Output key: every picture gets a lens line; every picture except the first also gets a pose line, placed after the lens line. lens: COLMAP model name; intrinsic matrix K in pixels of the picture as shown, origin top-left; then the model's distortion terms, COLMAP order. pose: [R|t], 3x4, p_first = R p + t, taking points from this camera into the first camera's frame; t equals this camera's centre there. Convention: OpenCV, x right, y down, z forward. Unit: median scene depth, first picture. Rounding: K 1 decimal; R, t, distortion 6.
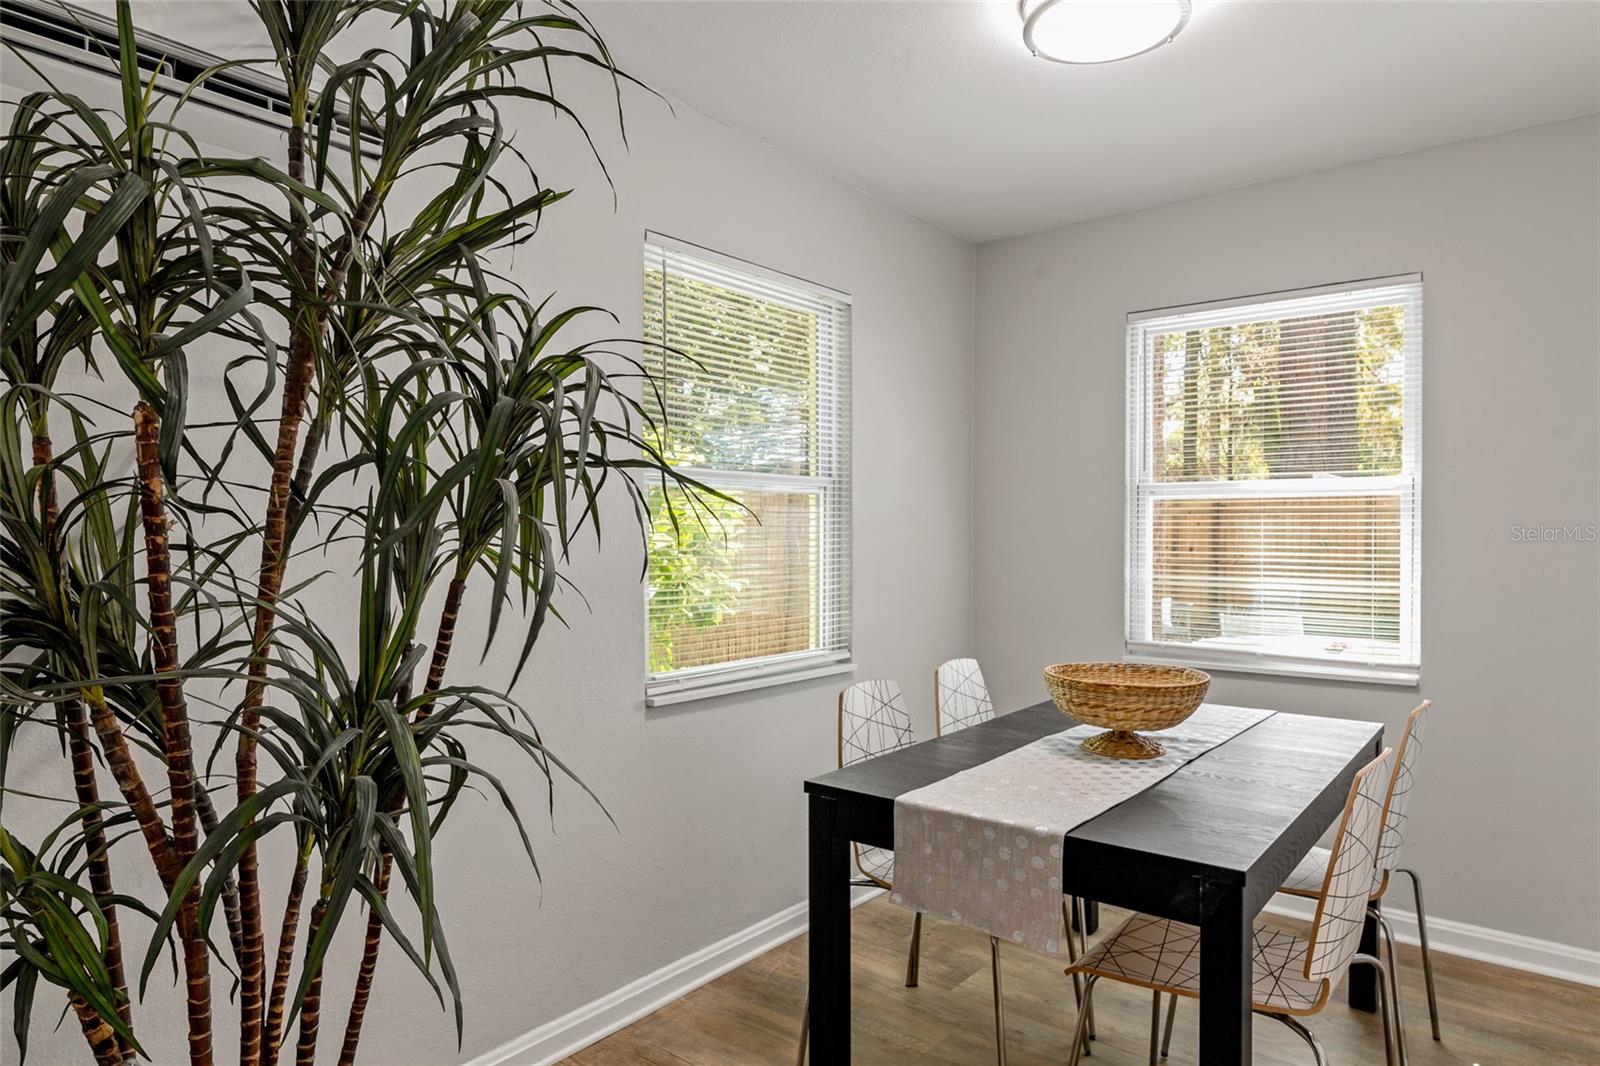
lens RADIAL K [[954.6, 0, 798.0], [0, 954.6, 542.4], [0, 0, 1]] dist [-0.031315, -0.001820]
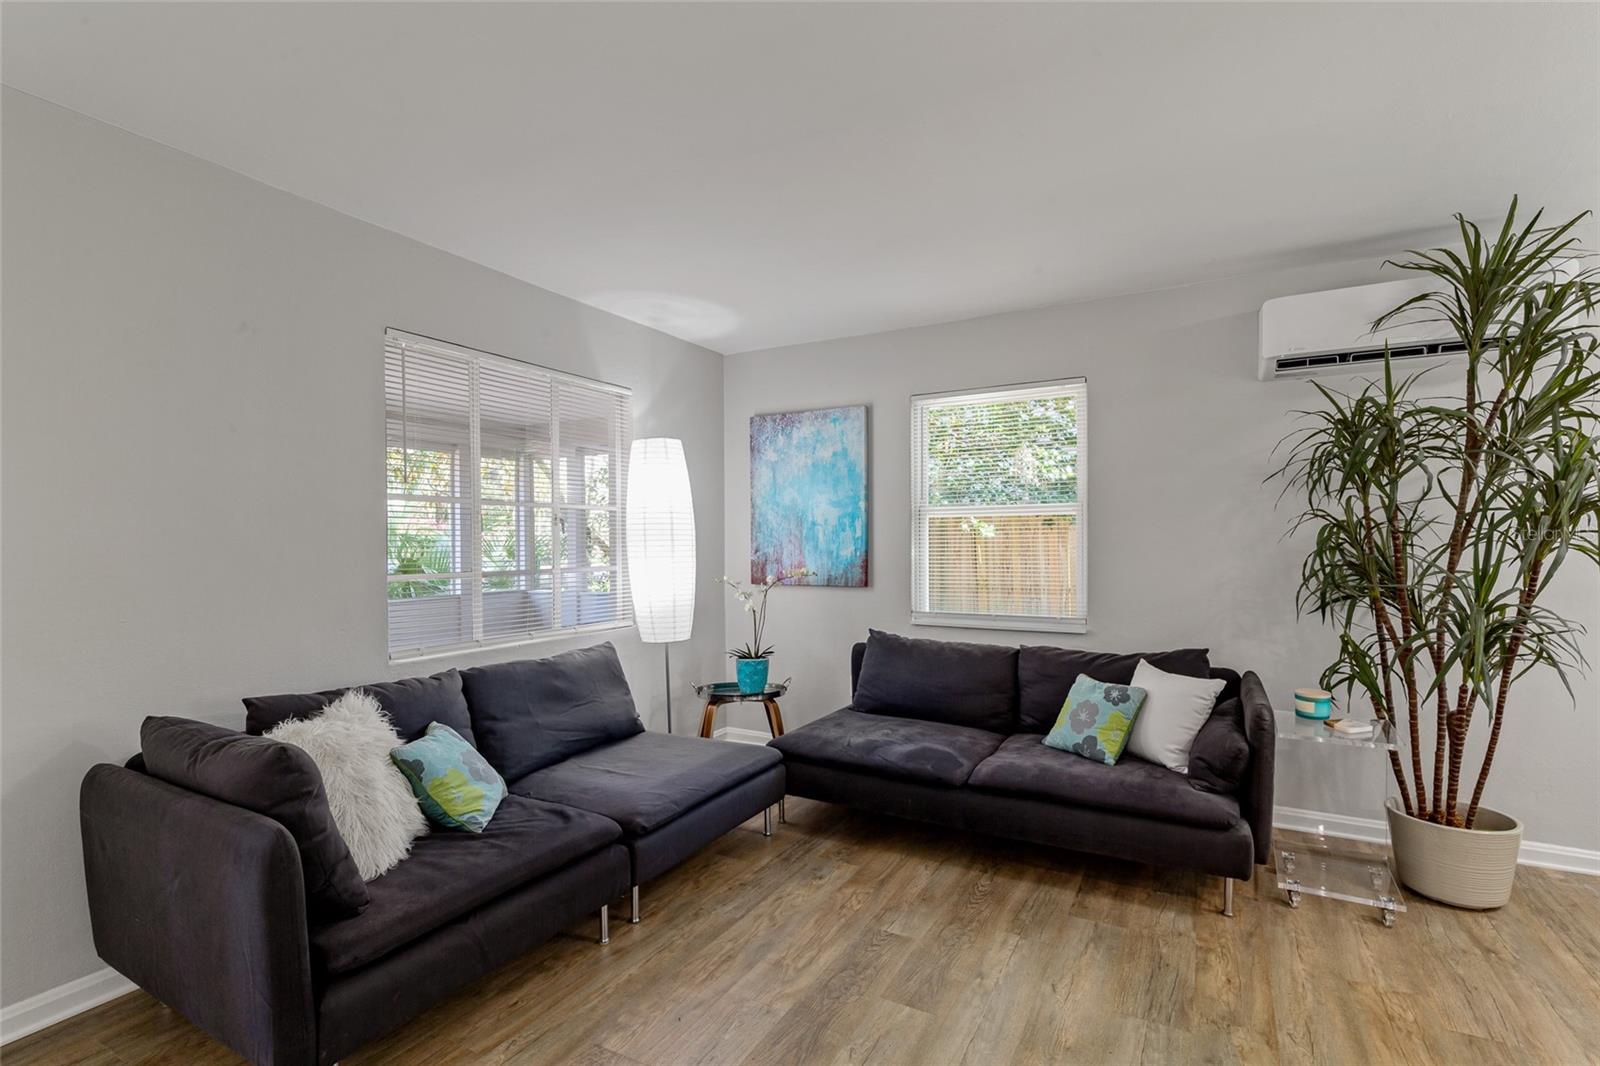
lens RADIAL K [[737.4, 0, 816.8], [0, 737.4, 546.6], [0, 0, 1]] dist [0.001765, -0.002041]
pose [[0.177321, 0.004711, -0.984142, 0.909253], [-0.014668, 0.999890, 0.002143, 0.030105], [0.984044, 0.014055, 0.177371, -0.860484]]
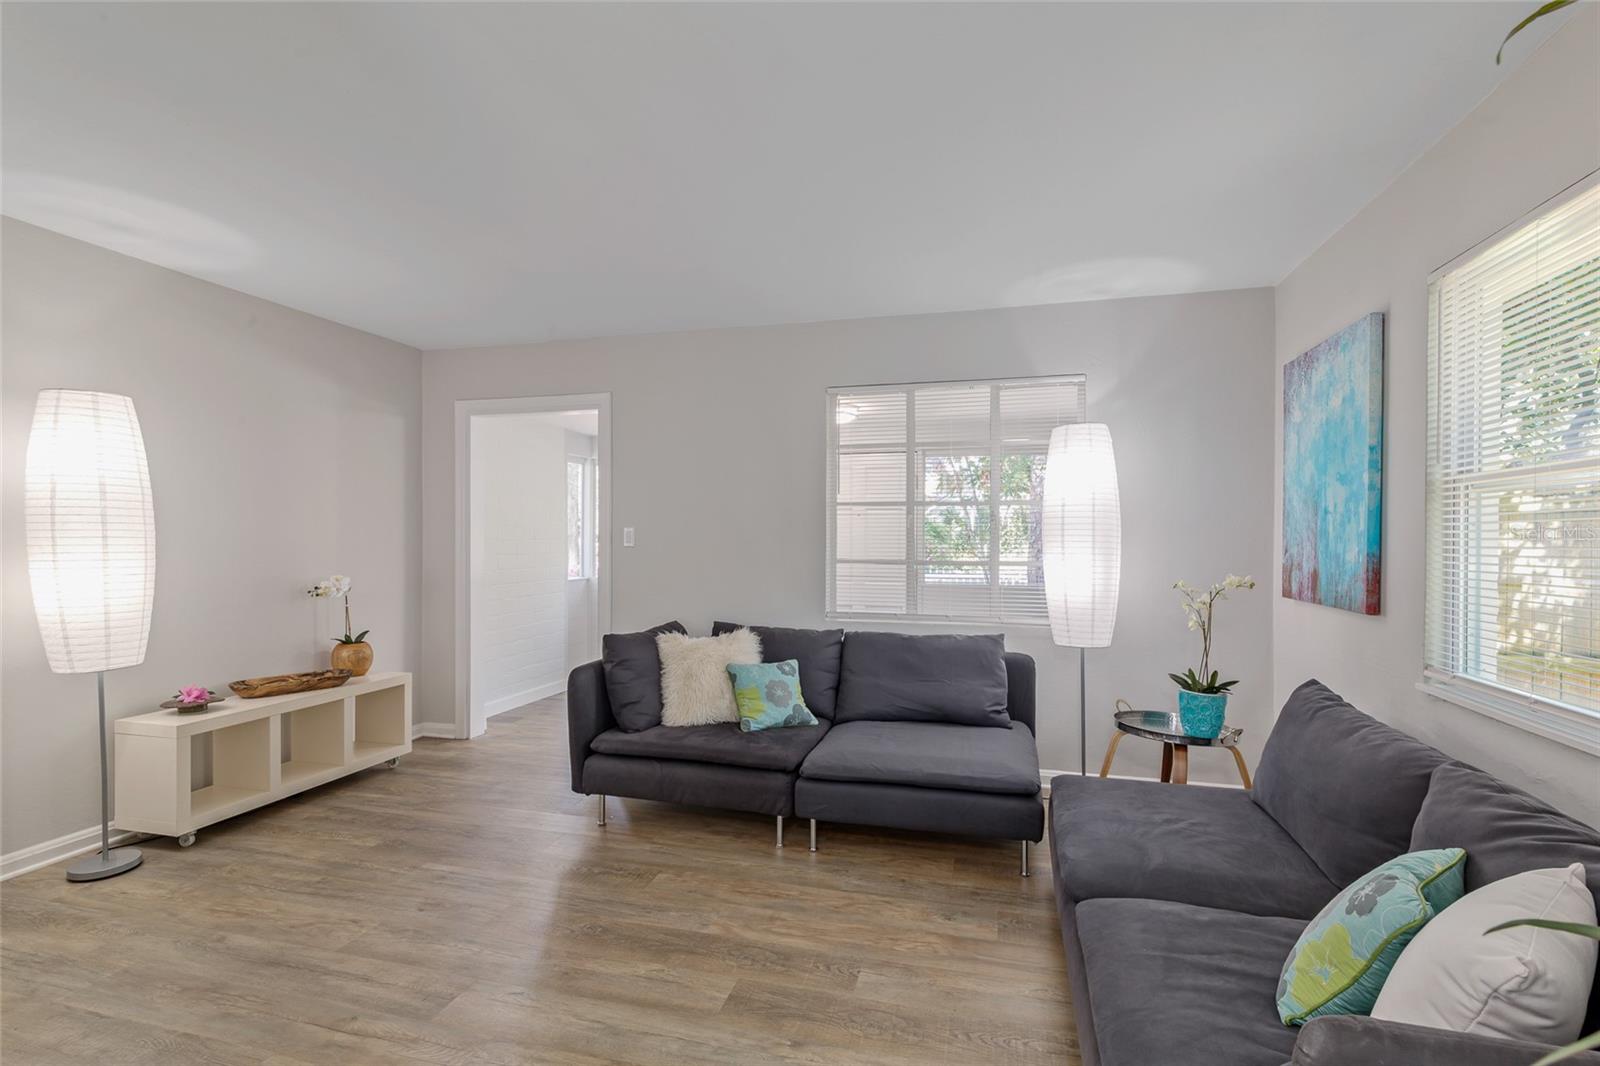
lens RADIAL K [[737.4, 0, 813.4], [0, 737.4, 535.7], [0, 0, 1]] dist [0.001765, -0.002041]
pose [[-0.915309, -0.001557, -0.402749, 0.062487], [-0.010109, 0.999766, 0.019109, -0.012089], [0.402626, 0.021562, -0.915111, 0.783997]]
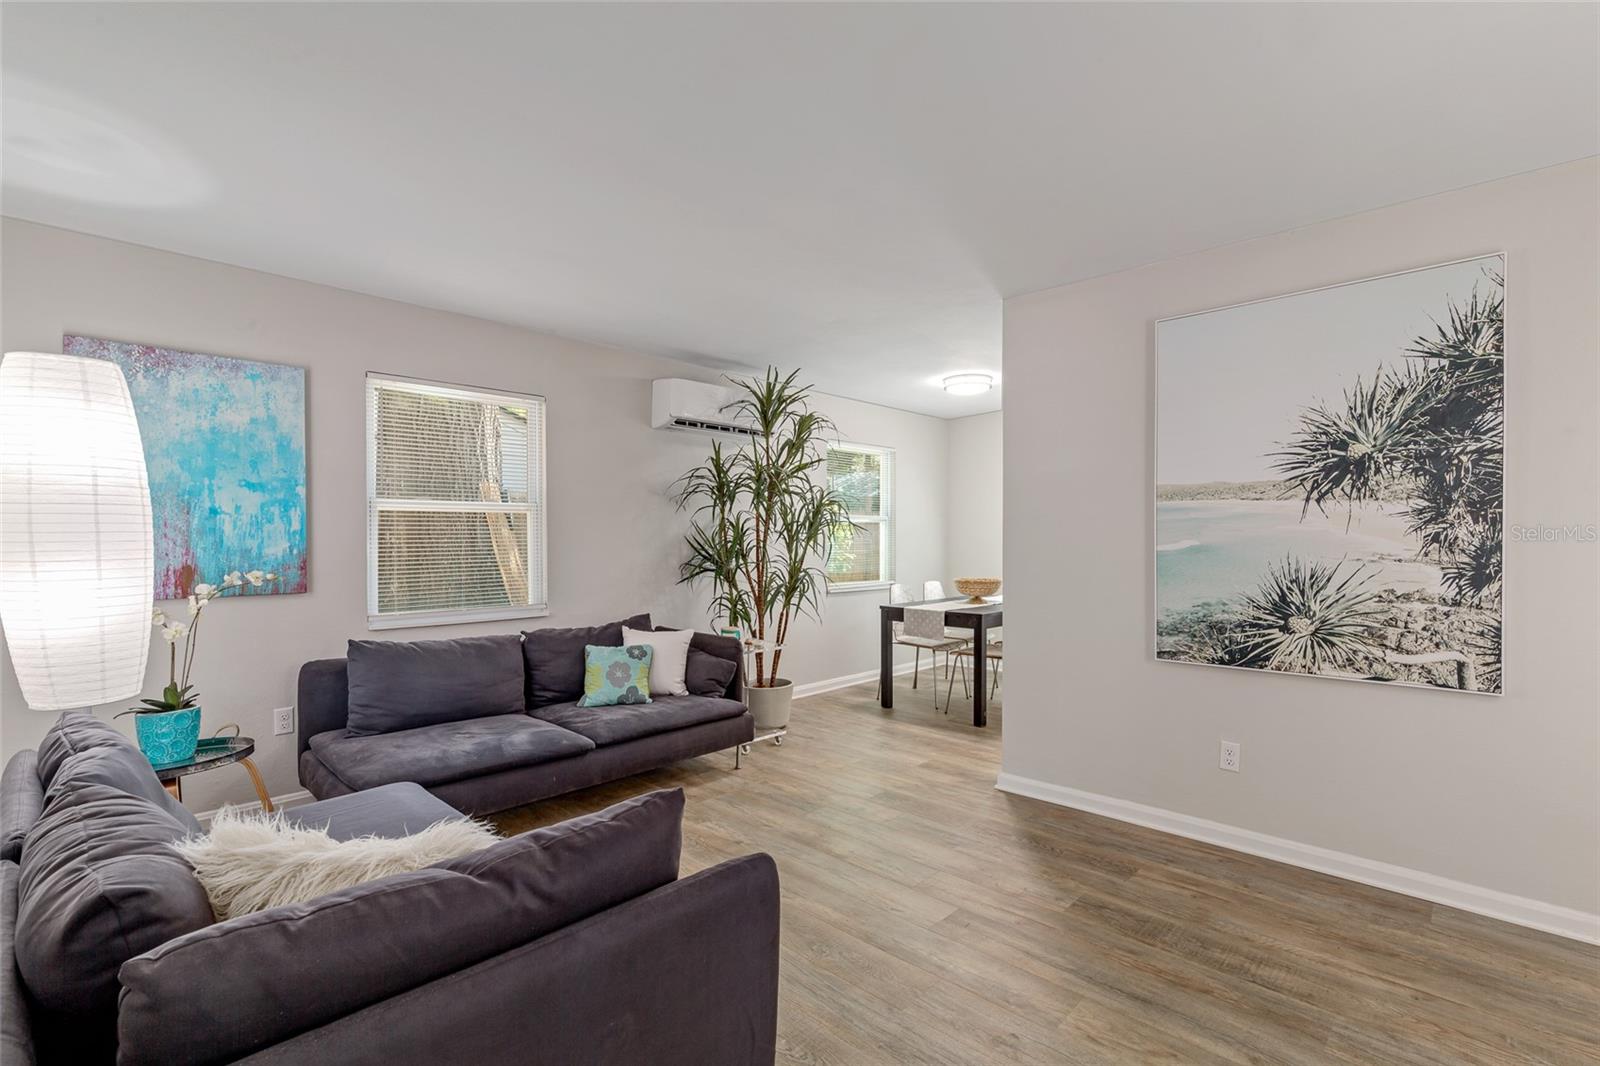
lens RADIAL K [[737.4, 0, 807.2], [0, 737.4, 538.7], [0, 0, 1]] dist [0.001765, -0.002041]
pose [[0.996810, 0.000087, -0.079806, -0.055477], [-0.001365, 0.999872, -0.015951, 0.054450], [0.079795, 0.016009, 0.996683, -2.263093]]
